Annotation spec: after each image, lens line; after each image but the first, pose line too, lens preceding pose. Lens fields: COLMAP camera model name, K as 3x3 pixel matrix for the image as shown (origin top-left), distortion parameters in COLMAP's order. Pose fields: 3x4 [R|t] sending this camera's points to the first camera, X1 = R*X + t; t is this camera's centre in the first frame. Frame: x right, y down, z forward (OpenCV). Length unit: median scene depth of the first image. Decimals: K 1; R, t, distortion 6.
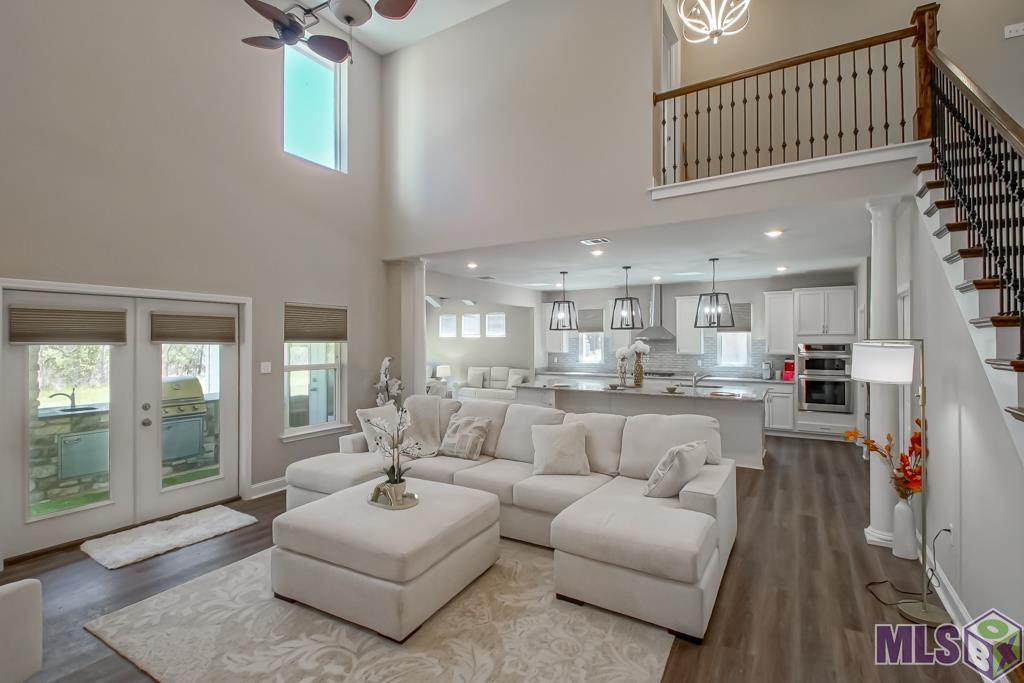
lens RADIAL K [[467.2, 0, 518.7], [0, 467.2, 335.8], [0, 0, 1]] dist [0.003866, -0.001760]
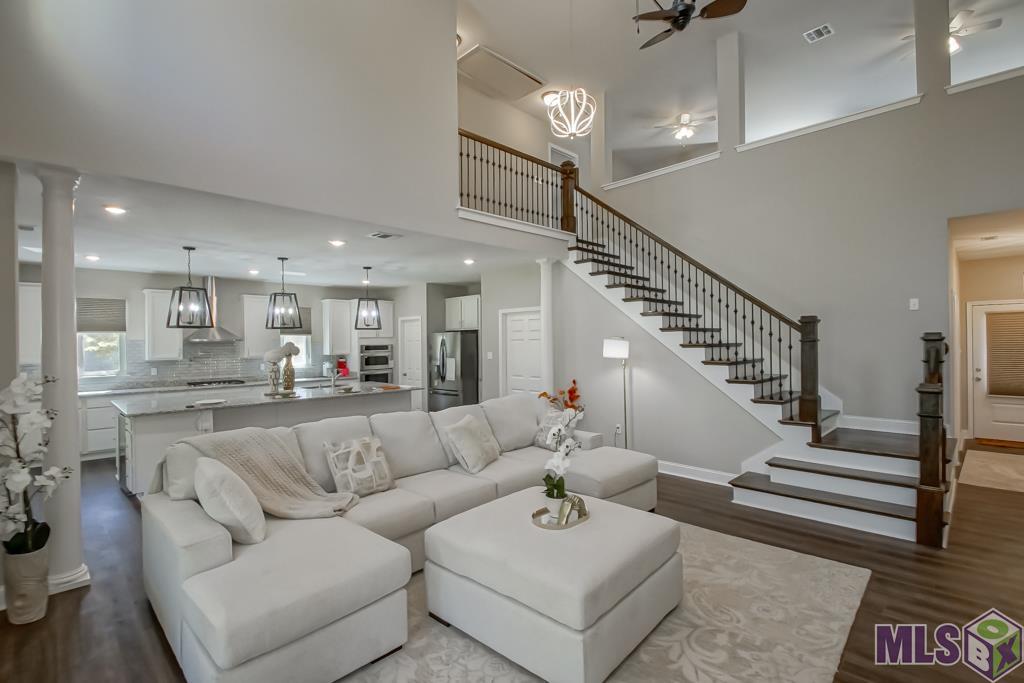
lens RADIAL K [[467.2, 0, 503.3], [0, 467.2, 343.4], [0, 0, 1]] dist [0.003866, -0.001760]
pose [[0.272621, -0.006776, 0.962098, -0.414328], [-0.003910, 0.999959, 0.008151, 0.002484], [-0.962114, -0.005984, 0.272583, 0.313150]]
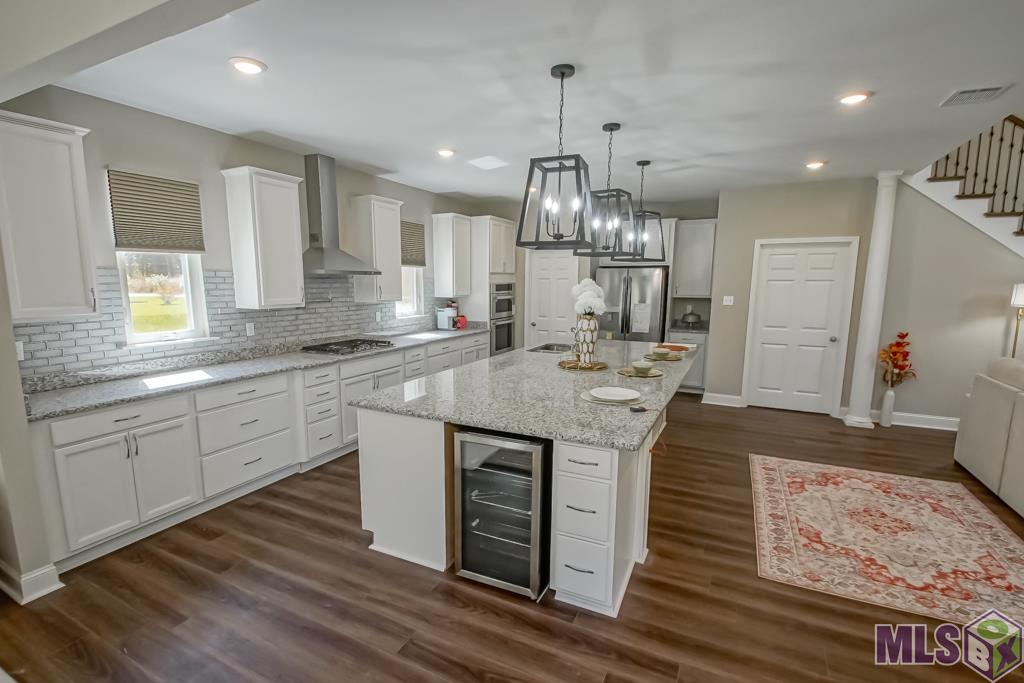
lens RADIAL K [[467.2, 0, 511.5], [0, 467.2, 349.6], [0, 0, 1]] dist [0.003866, -0.001760]
pose [[-0.050584, -0.149024, 0.987539, -0.228304], [-0.021417, 0.988739, 0.148108, 0.009699], [-0.998490, -0.013658, -0.053206, 0.952348]]
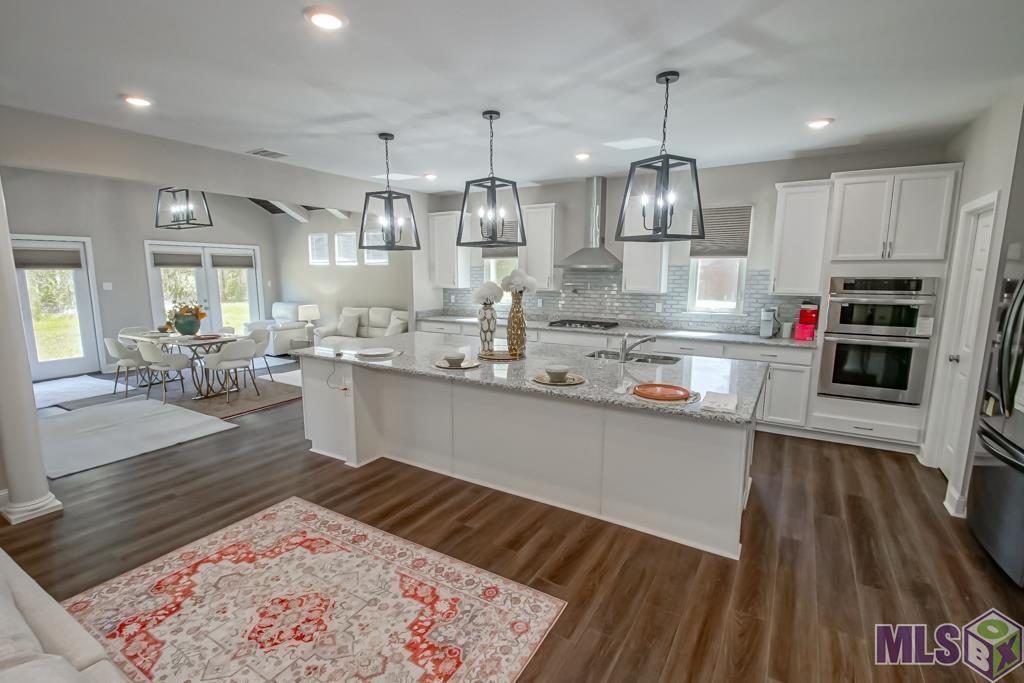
lens RADIAL K [[467.2, 0, 503.7], [0, 467.2, 339.1], [0, 0, 1]] dist [0.003866, -0.001760]
pose [[0.999558, 0.008863, -0.028384, 0.221920], [-0.004370, 0.987969, 0.154591, 0.005570], [0.029413, -0.154399, 0.987571, 0.419069]]
